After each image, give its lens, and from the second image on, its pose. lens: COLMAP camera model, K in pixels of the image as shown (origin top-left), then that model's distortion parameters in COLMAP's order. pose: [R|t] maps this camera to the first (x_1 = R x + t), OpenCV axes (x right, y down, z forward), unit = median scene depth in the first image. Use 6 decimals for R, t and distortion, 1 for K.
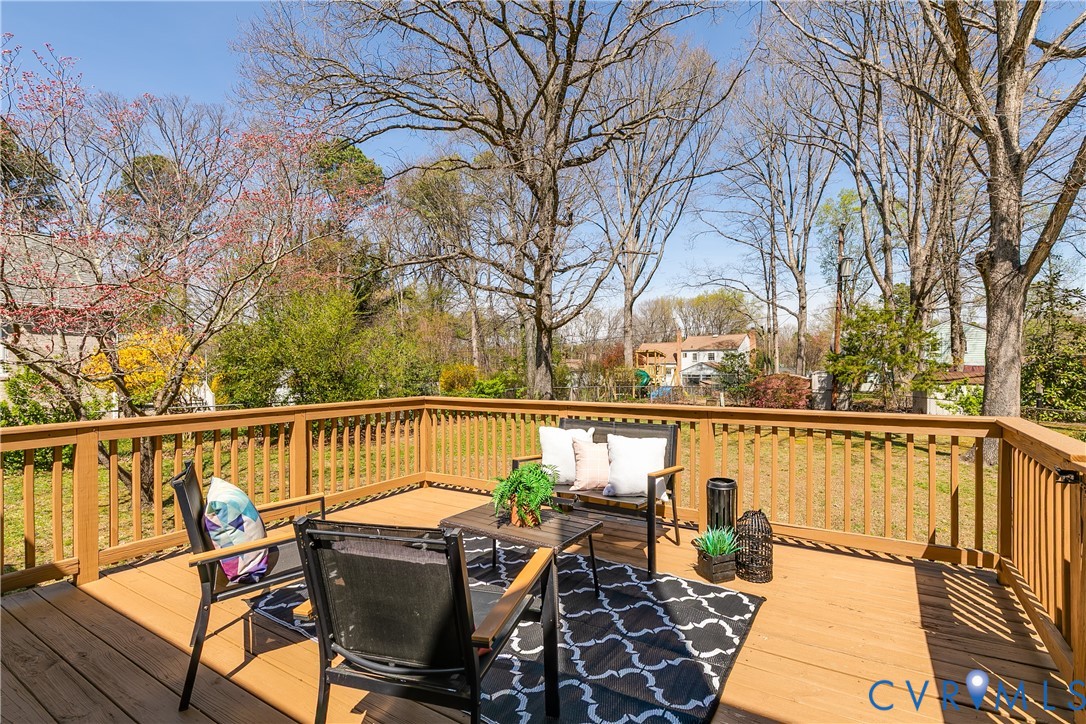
lens RADIAL K [[499.1, 0, 562.6], [0, 499.1, 364.2], [0, 0, 1]] dist [0.009126, -0.002277]
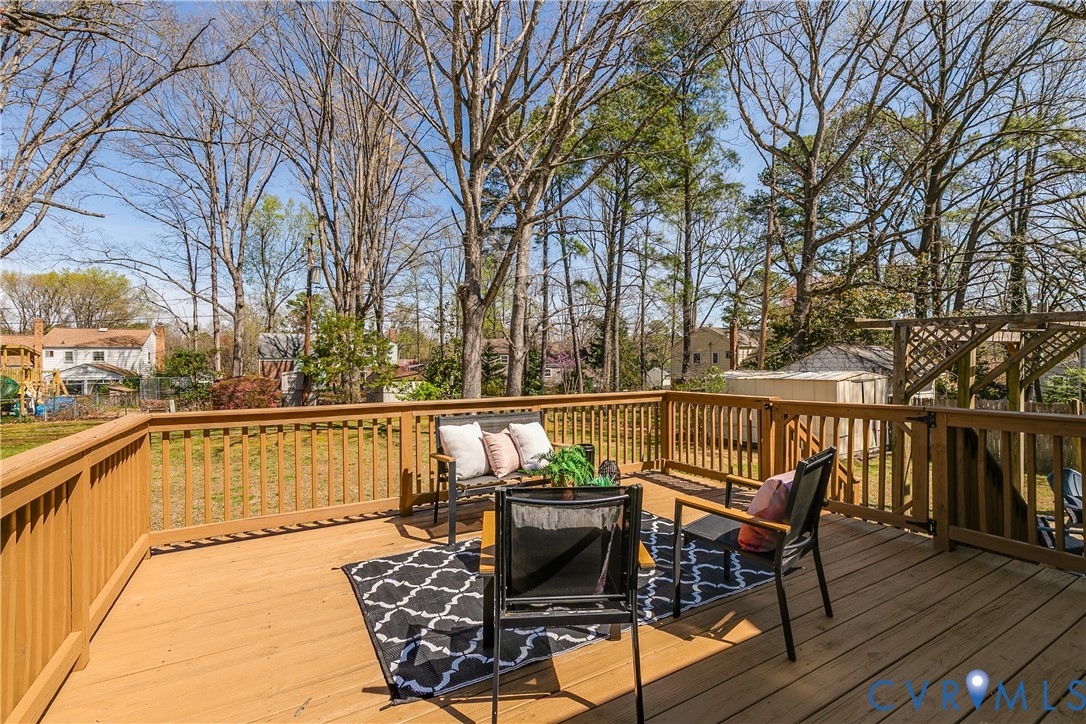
lens RADIAL K [[499.1, 0, 544.7], [0, 499.1, 364.6], [0, 0, 1]] dist [0.009126, -0.002277]
pose [[0.475506, 0.000773, 0.879712, -0.138845], [0.001814, 0.999997, -0.001860, 0.000865], [-0.879711, 0.002480, 0.475503, 0.059868]]
